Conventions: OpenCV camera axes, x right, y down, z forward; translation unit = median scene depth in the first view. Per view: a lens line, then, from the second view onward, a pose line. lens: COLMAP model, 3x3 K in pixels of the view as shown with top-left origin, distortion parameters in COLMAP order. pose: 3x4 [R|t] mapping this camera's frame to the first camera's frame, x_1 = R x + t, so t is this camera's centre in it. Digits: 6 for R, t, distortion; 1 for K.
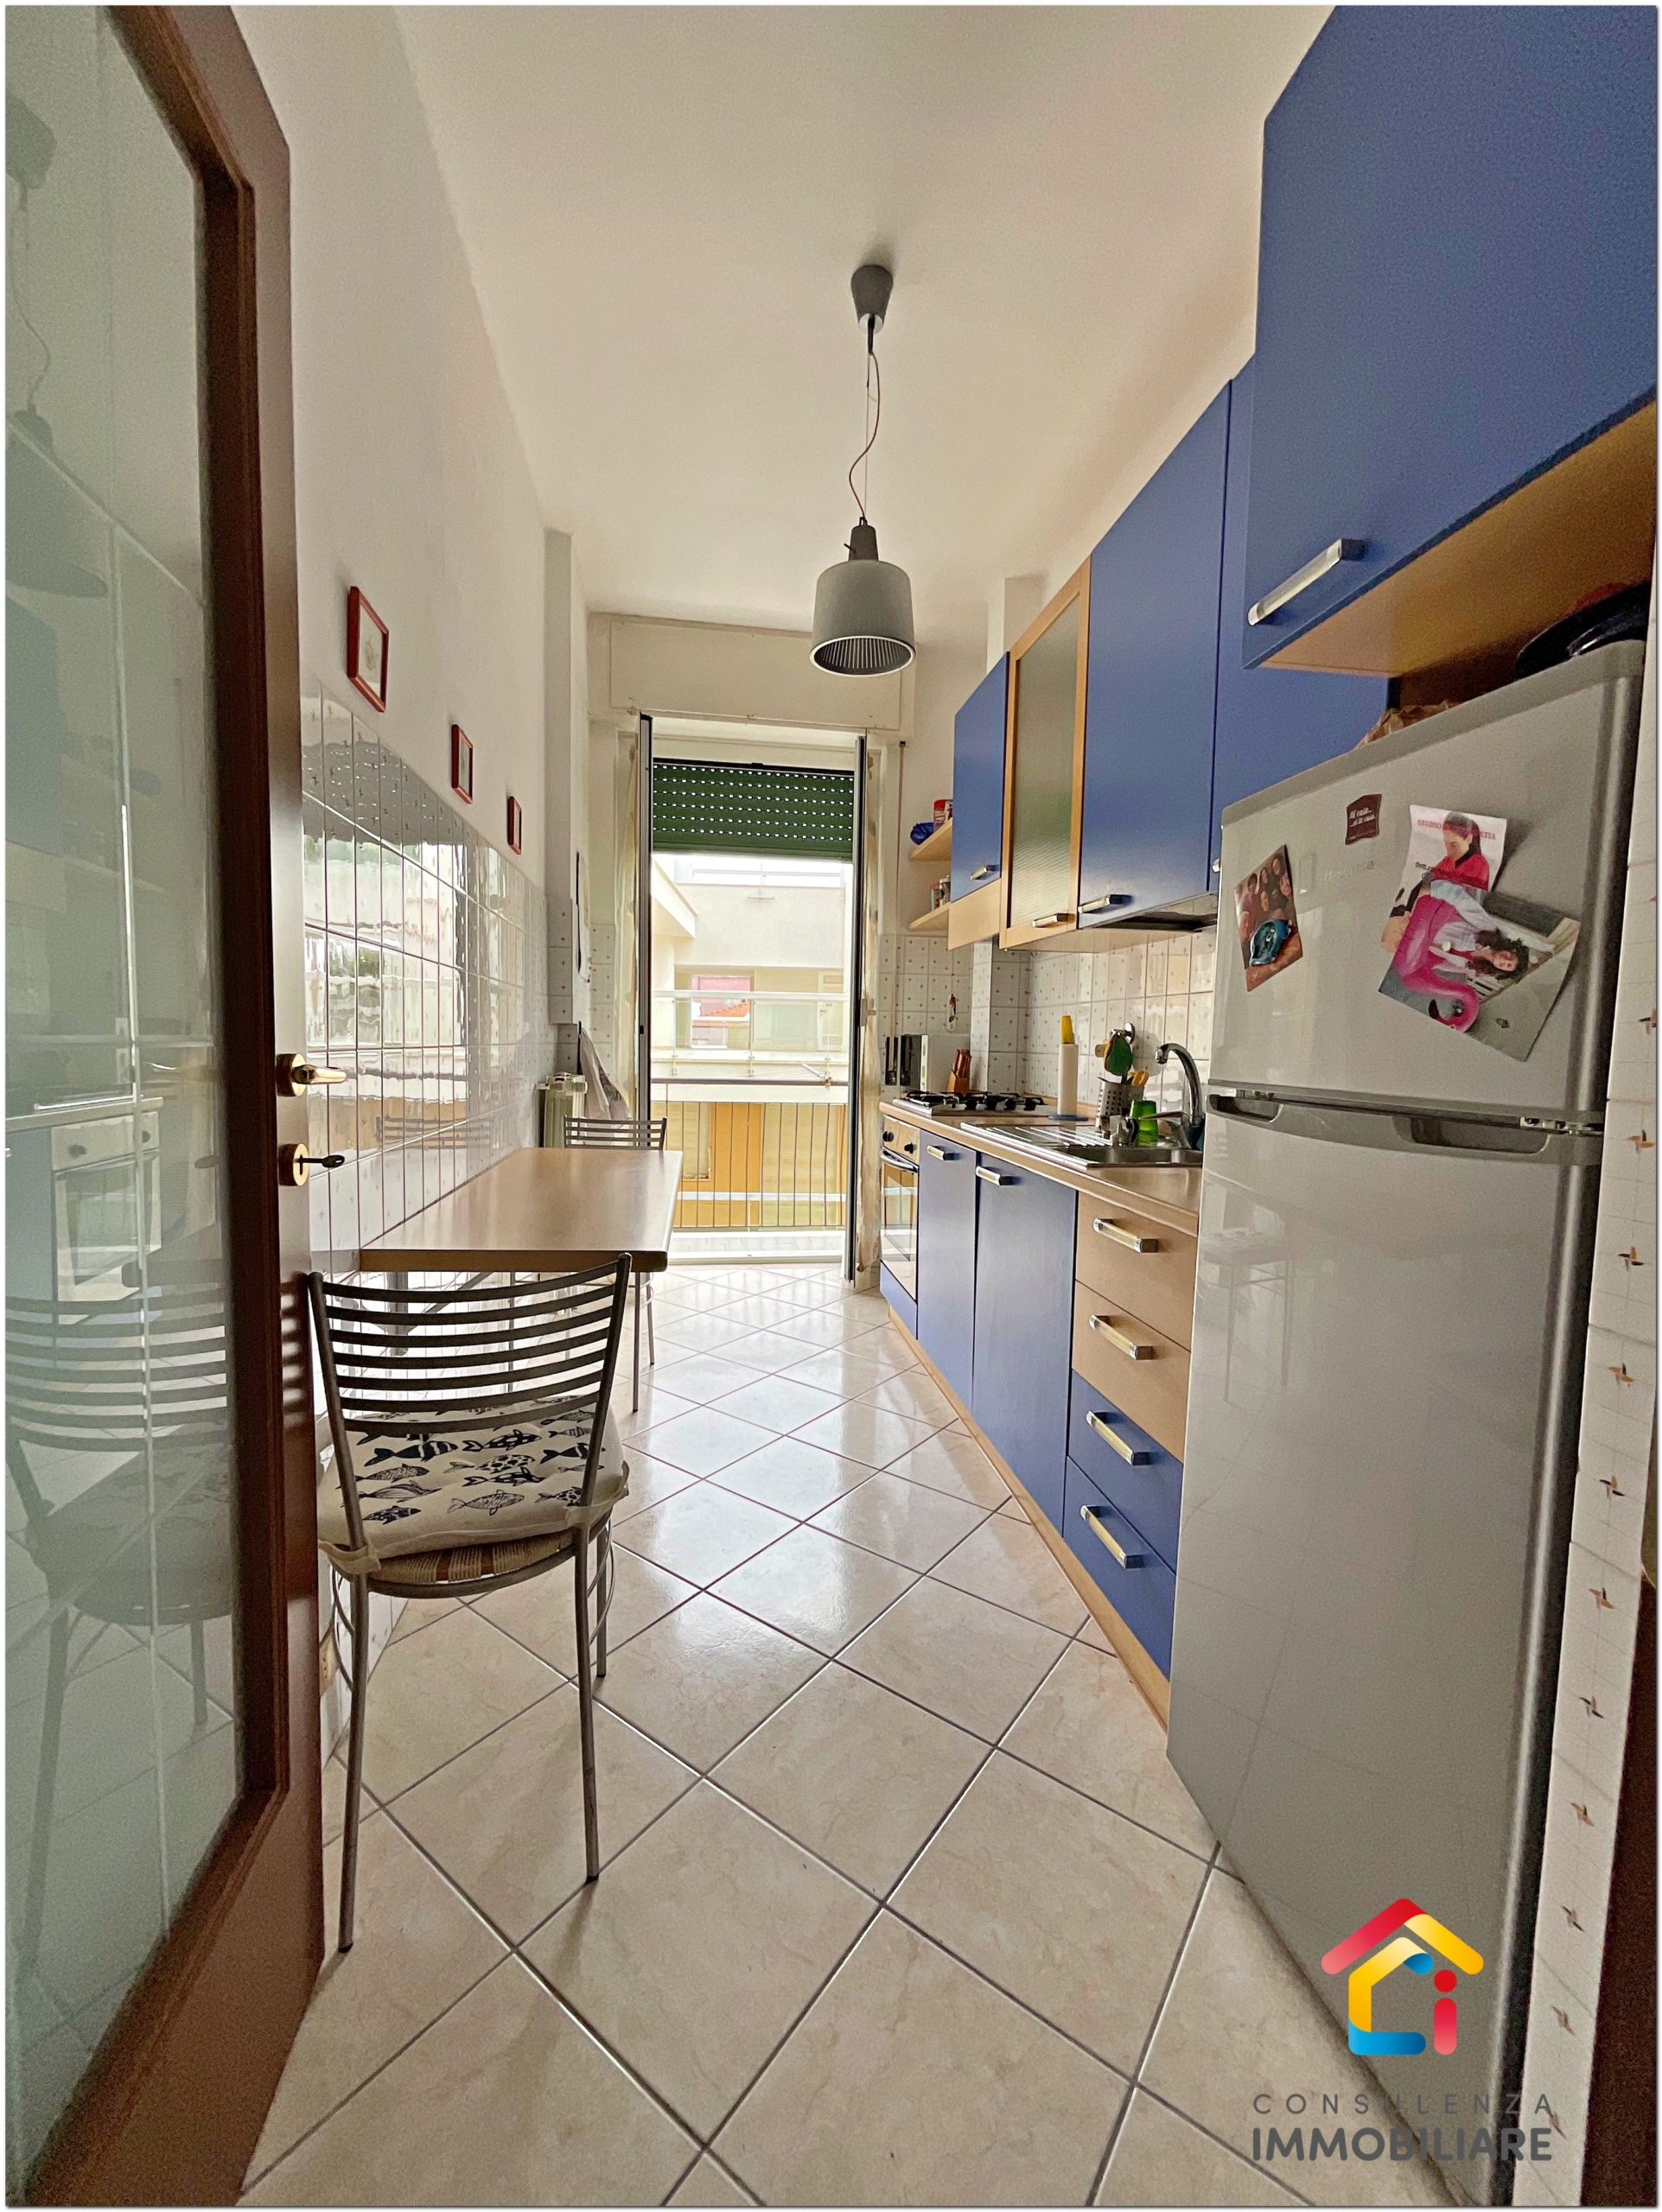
lens RADIAL K [[884.4, 0, 828.7], [0, 884.4, 1103.6], [0, 0, 1]] dist [-0.001629, -0.000085]
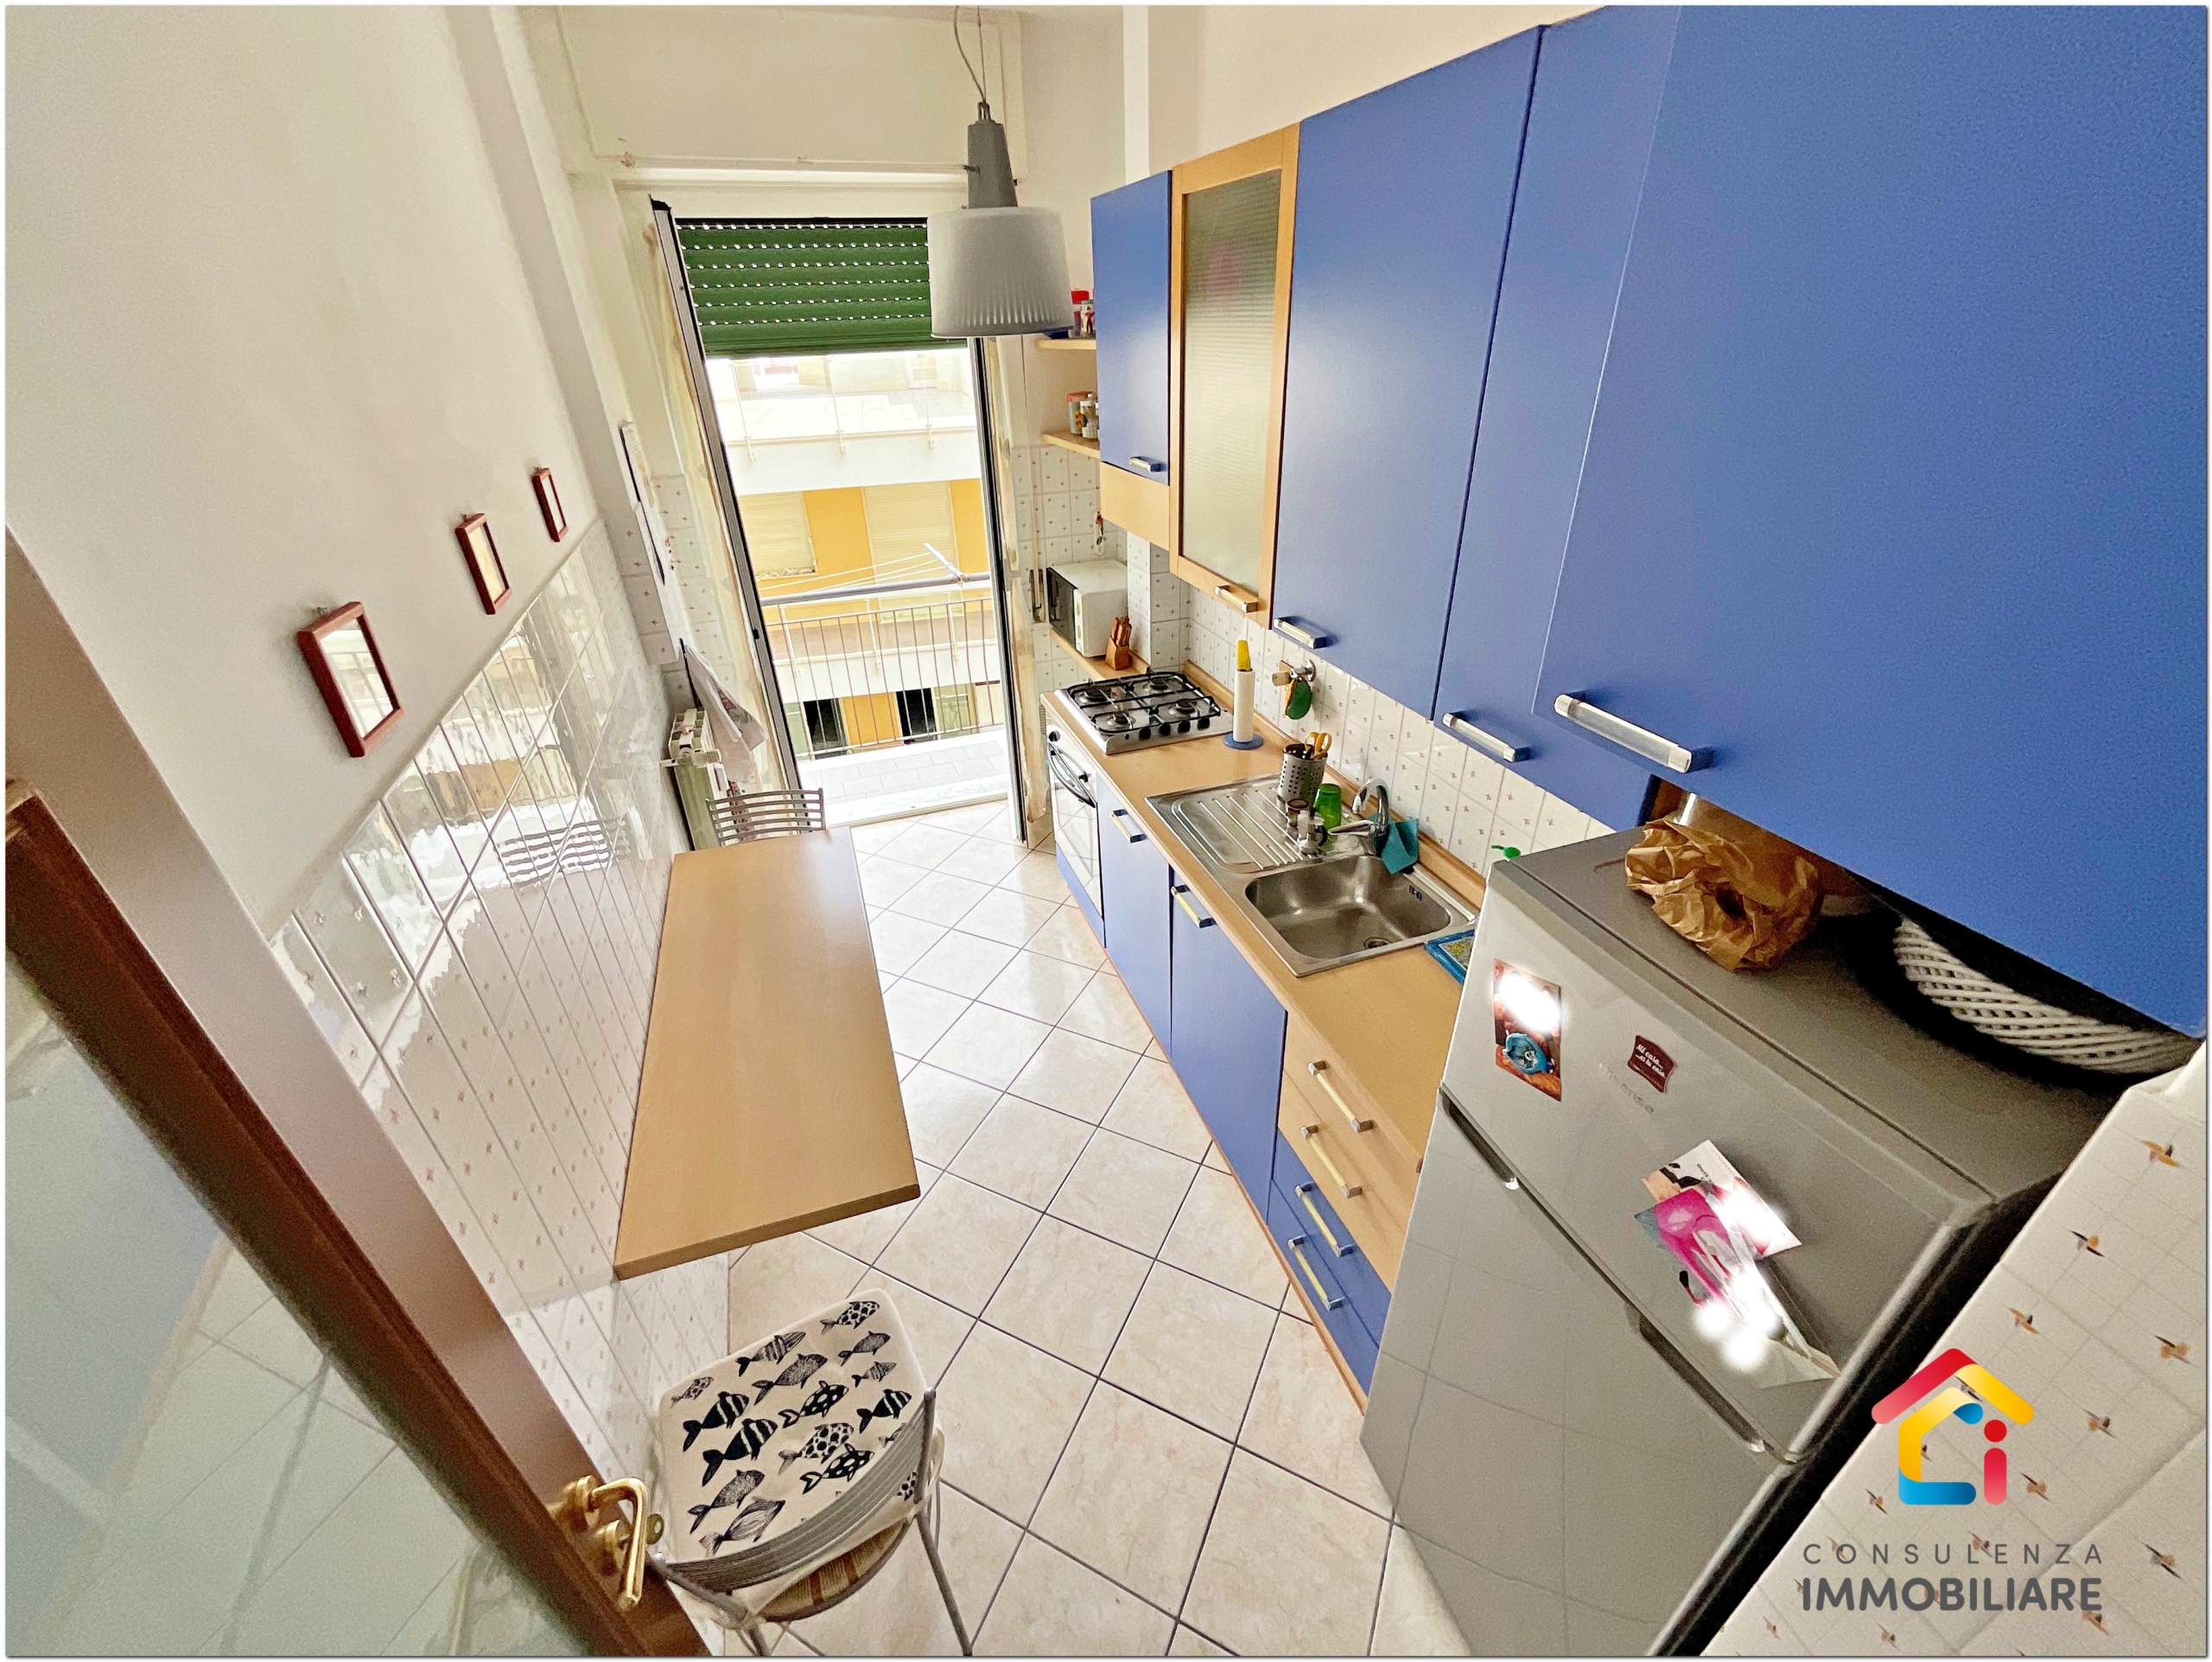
lens RADIAL K [[889.3, 0, 1102.6], [0, 889.3, 833.1], [0, 0, 1]] dist [-0.001597, 0.000156]
pose [[0.981333, -0.138307, 0.133626, -0.028687], [0.066579, 0.896193, 0.438641, -0.337909], [-0.180422, -0.421556, 0.888672, 0.111139]]
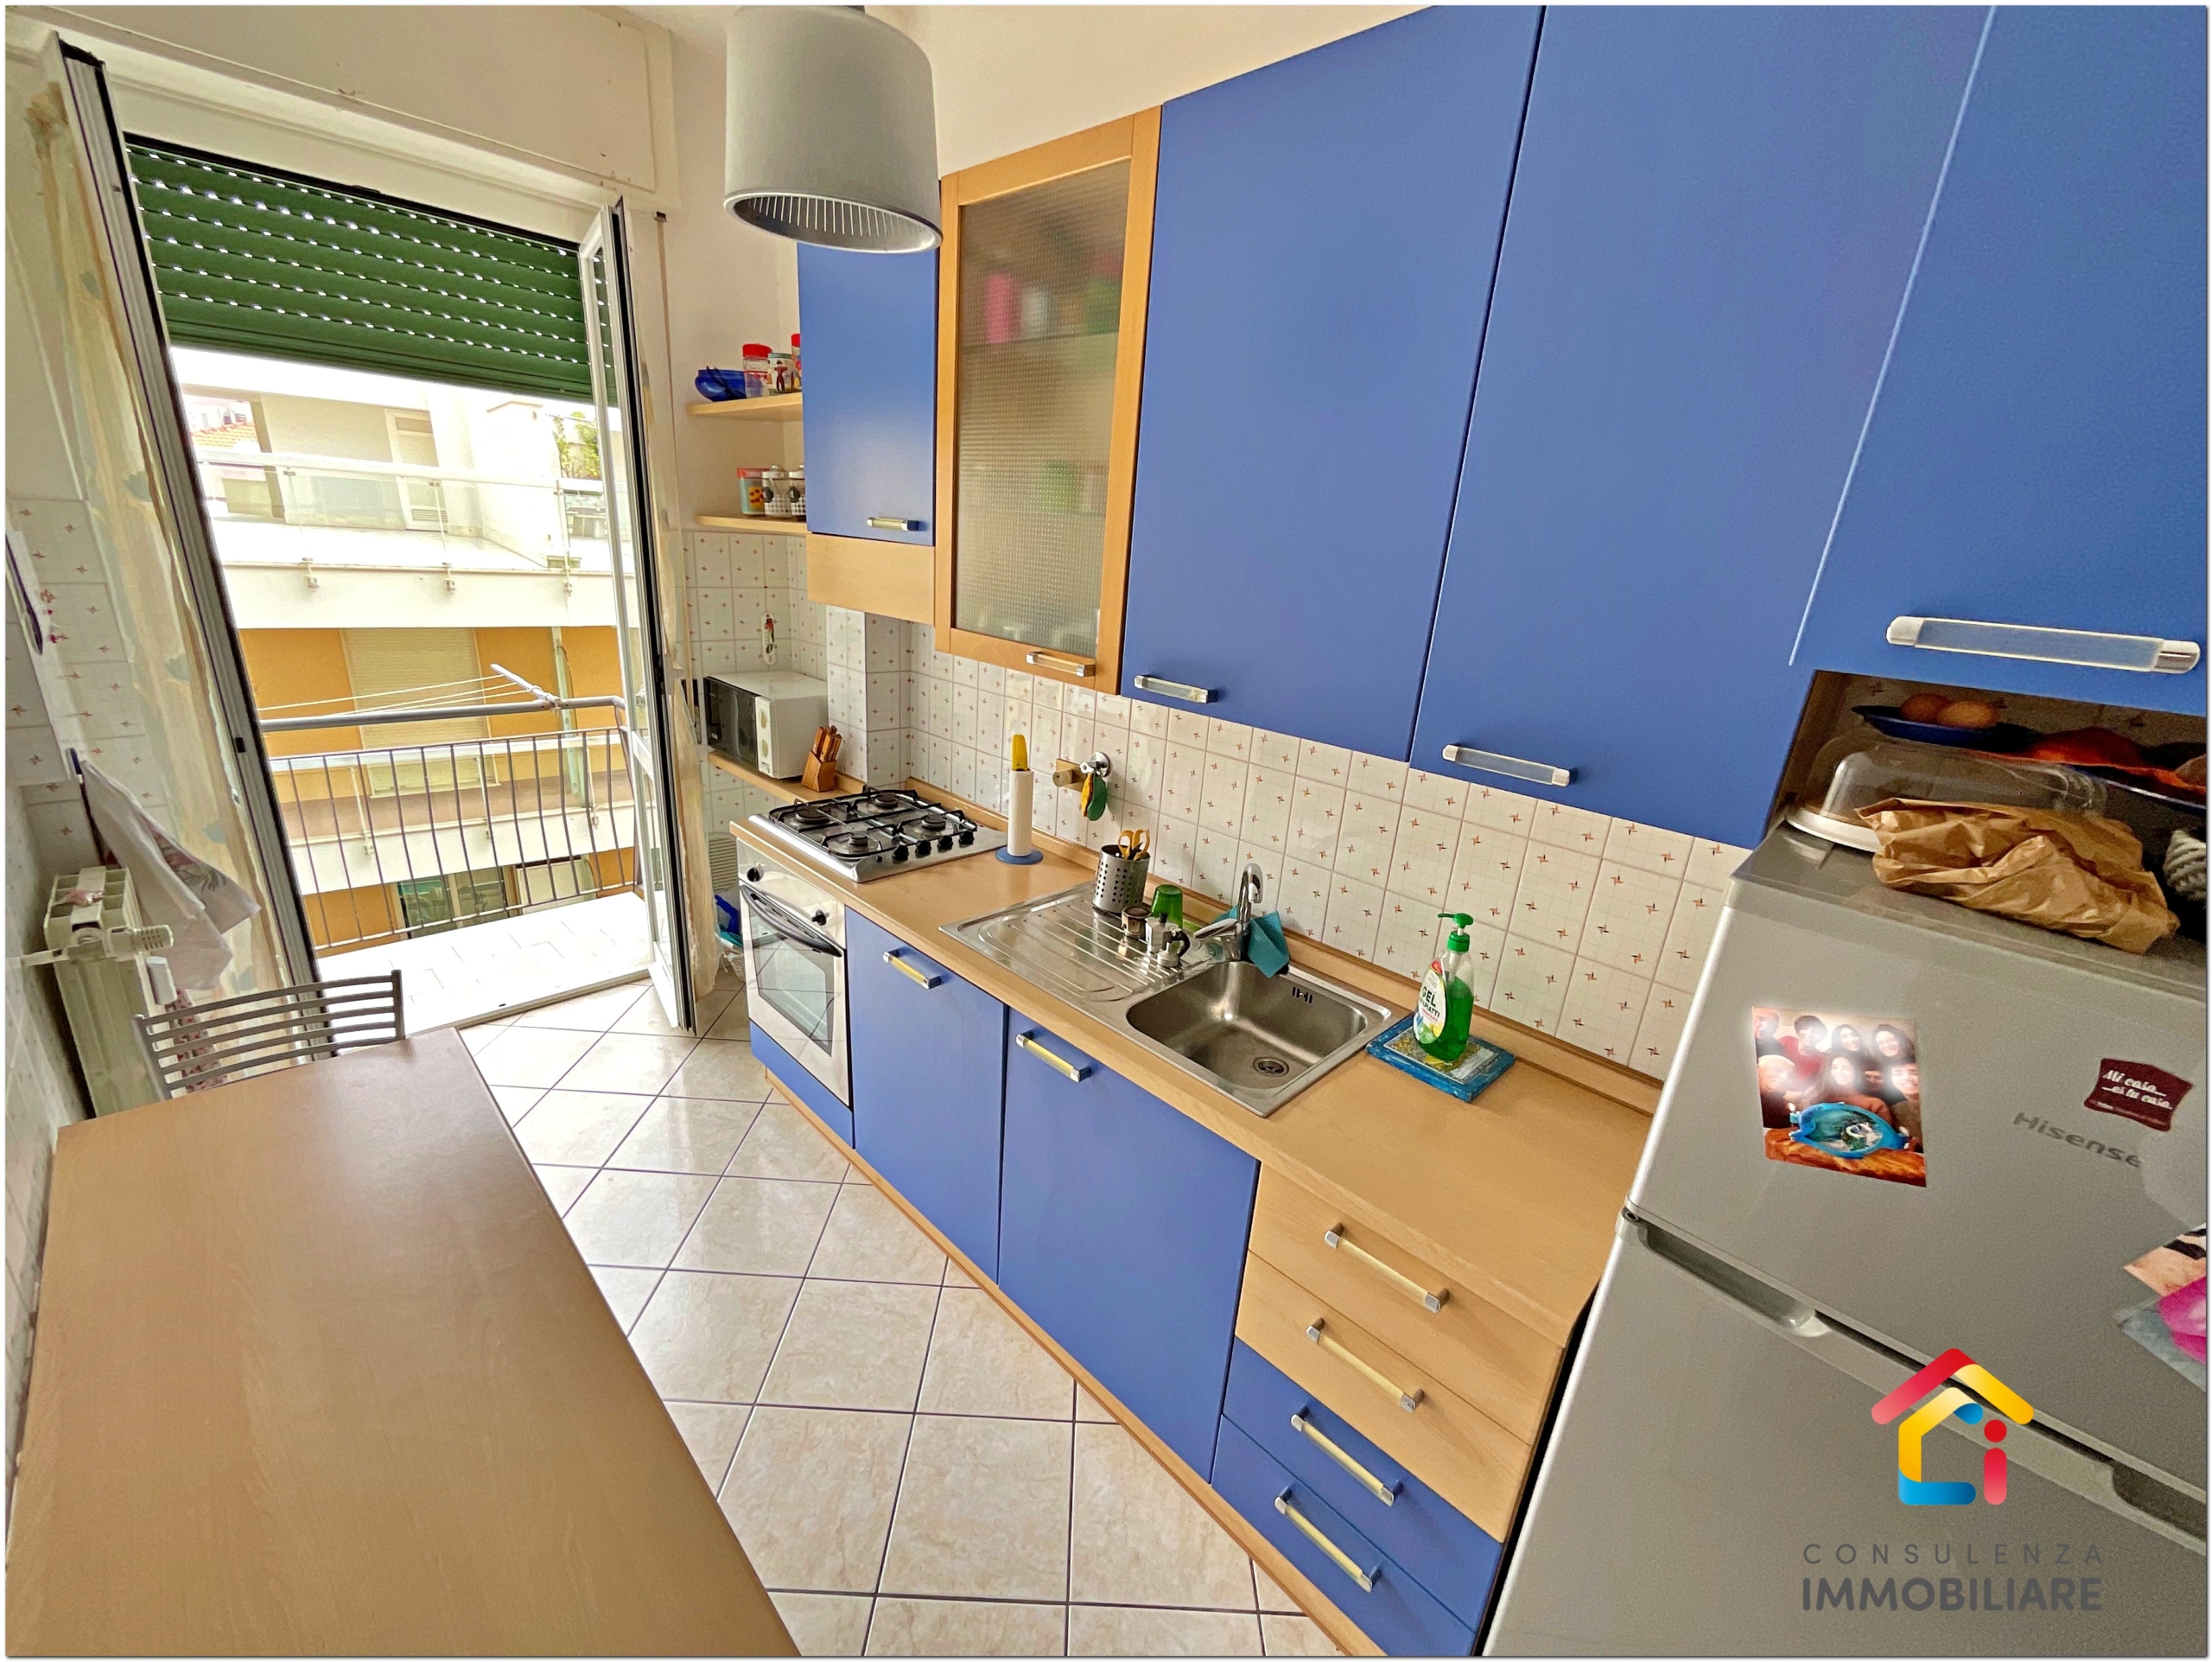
lens RADIAL K [[889.3, 0, 1102.6], [0, 889.3, 833.1], [0, 0, 1]] dist [-0.001597, 0.000156]
pose [[0.799312, -0.158878, 0.579533, -0.144002], [-0.009259, 0.961044, 0.276239, -0.234422], [-0.600845, -0.226167, 0.766703, 0.329188]]
